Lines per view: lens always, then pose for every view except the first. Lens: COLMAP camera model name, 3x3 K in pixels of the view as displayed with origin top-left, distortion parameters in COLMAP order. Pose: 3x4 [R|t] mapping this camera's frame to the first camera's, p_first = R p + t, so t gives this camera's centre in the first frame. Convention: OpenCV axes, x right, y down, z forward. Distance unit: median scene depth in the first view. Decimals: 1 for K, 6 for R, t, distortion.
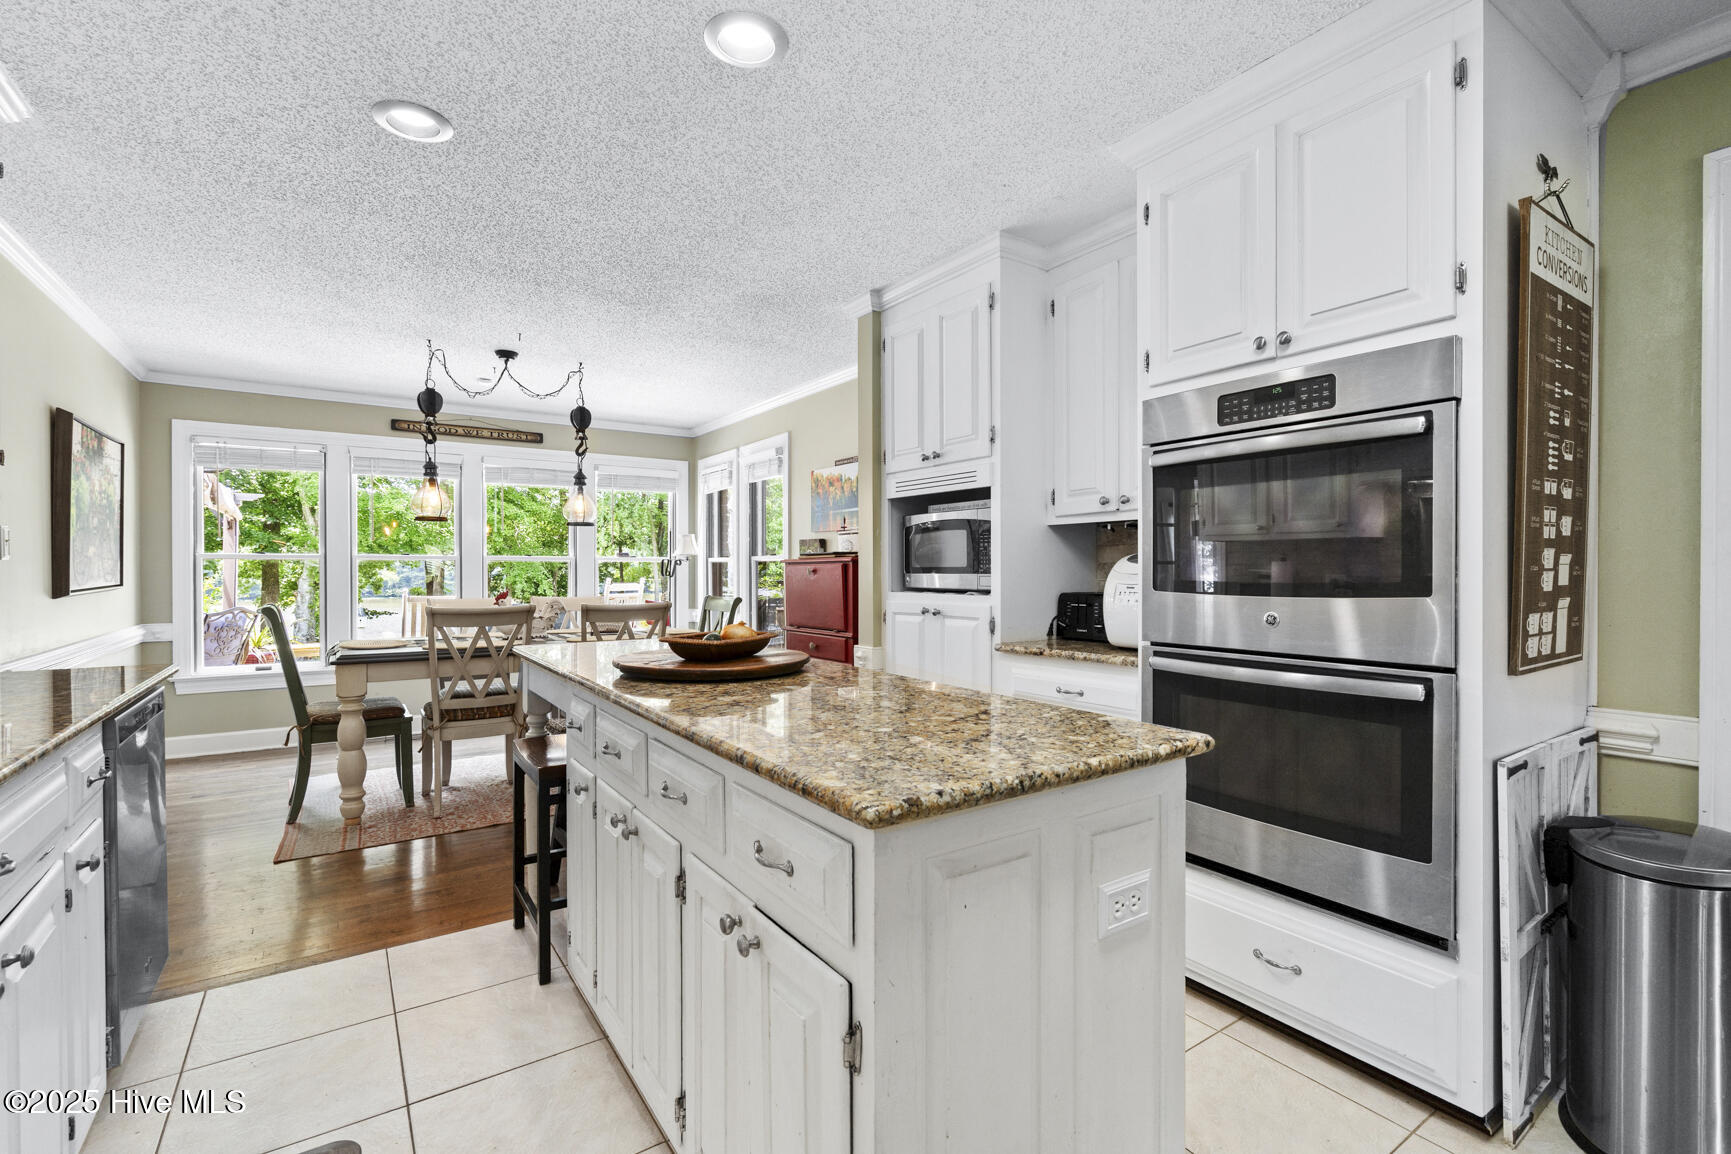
lens RADIAL K [[772.7, 0, 865.5], [0, 772.7, 577.0], [0, 0, 1]] dist [0.000548, 0.000146]
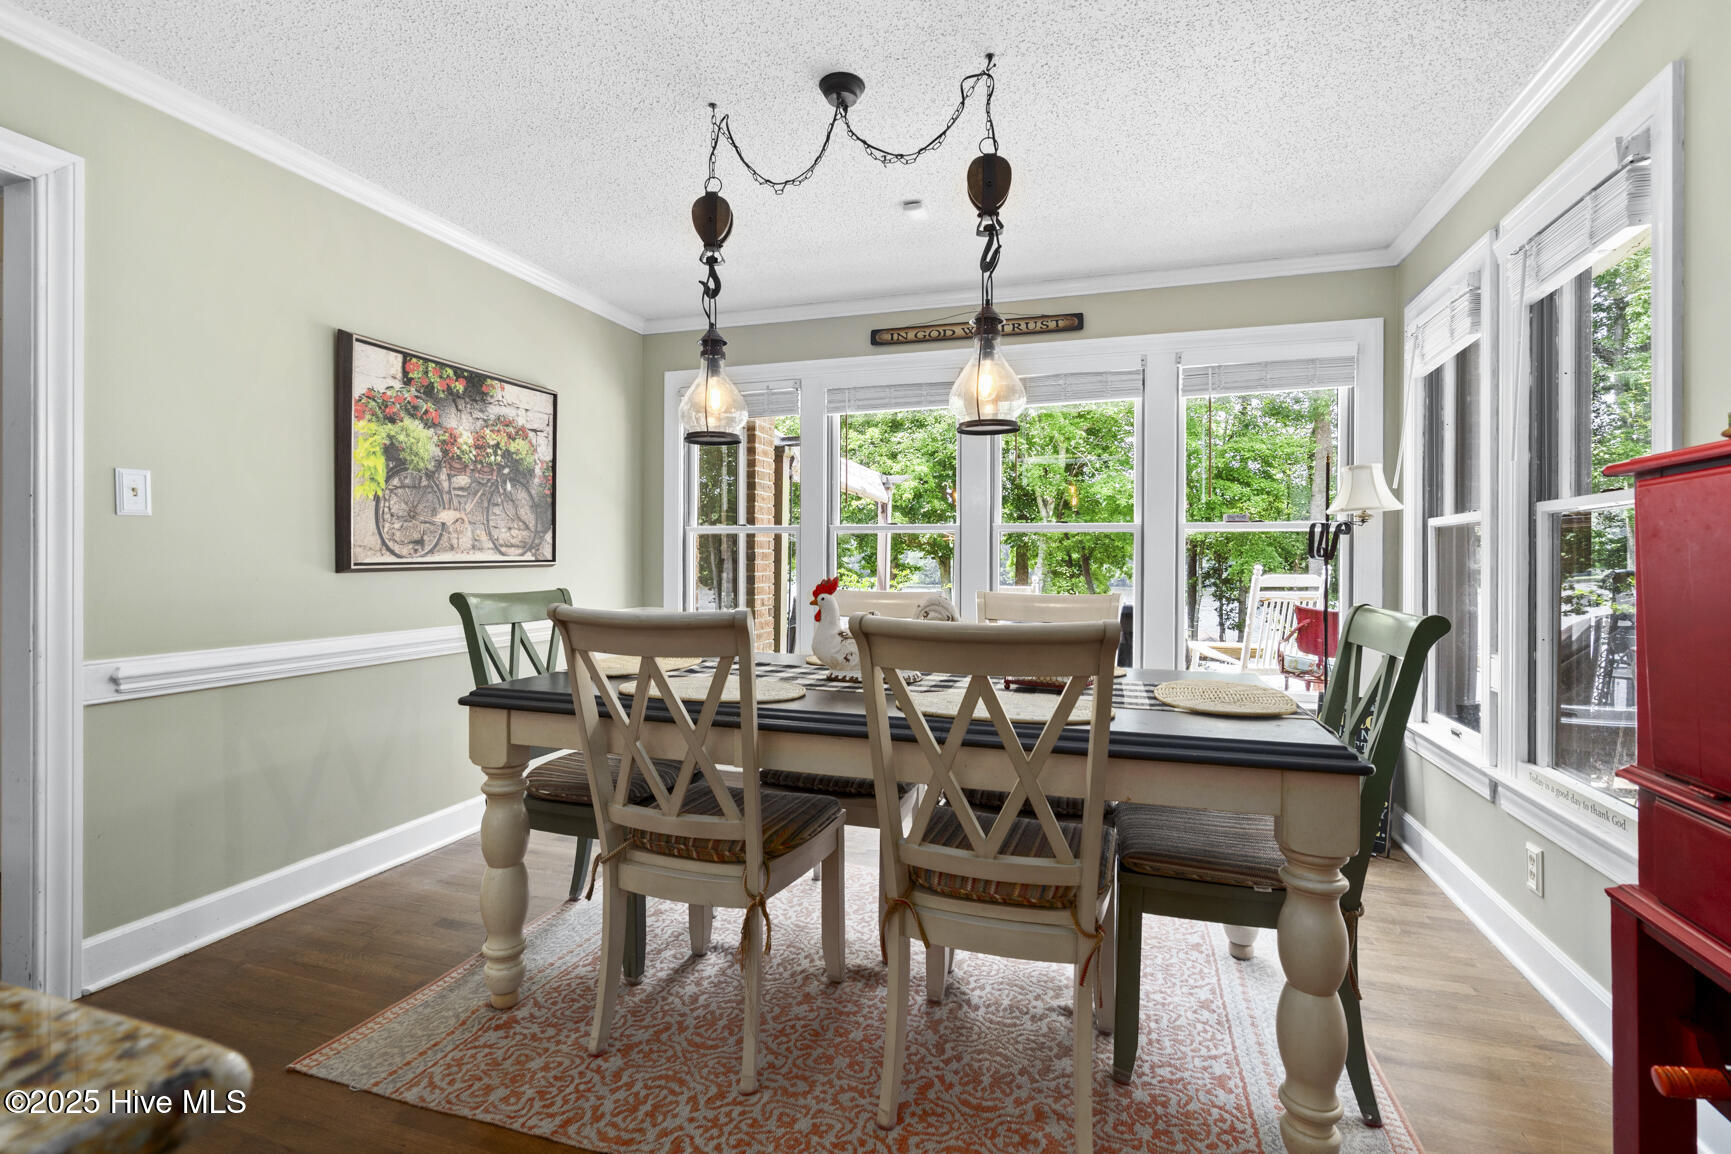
lens RADIAL K [[790.9, 0, 872.7], [0, 790.9, 562.0], [0, 0, 1]] dist [0.001164, 0.000292]
pose [[0.612364, 0.003932, -0.790566, -0.045239], [-0.012783, 0.999906, -0.004929, 0.007950], [0.790473, 0.013124, 0.612356, 0.546363]]
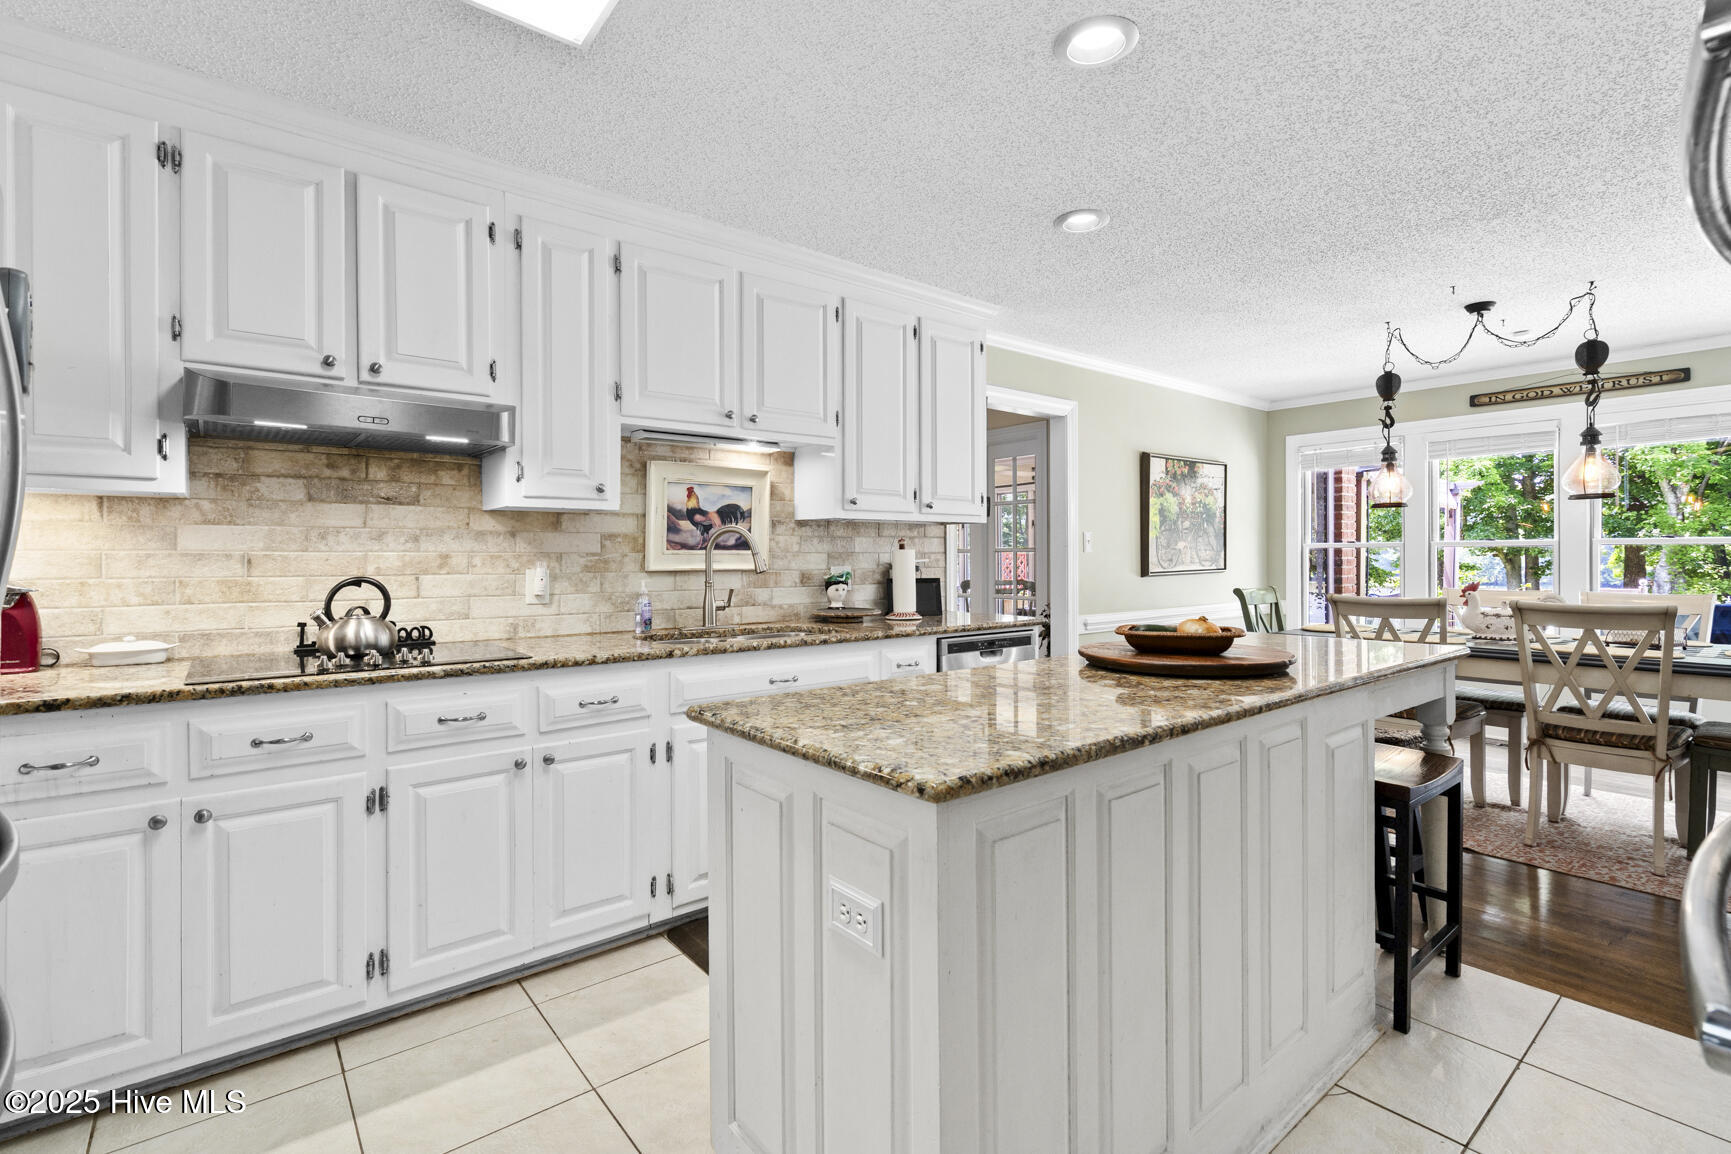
lens RADIAL K [[790.9, 0, 872.7], [0, 790.9, 562.0], [0, 0, 1]] dist [0.001164, 0.000292]
pose [[0.076926, 0.004001, -0.997029, 0.275187], [-0.006356, 0.999974, 0.003522, -0.002705], [0.997017, 0.006066, 0.076949, 0.200886]]
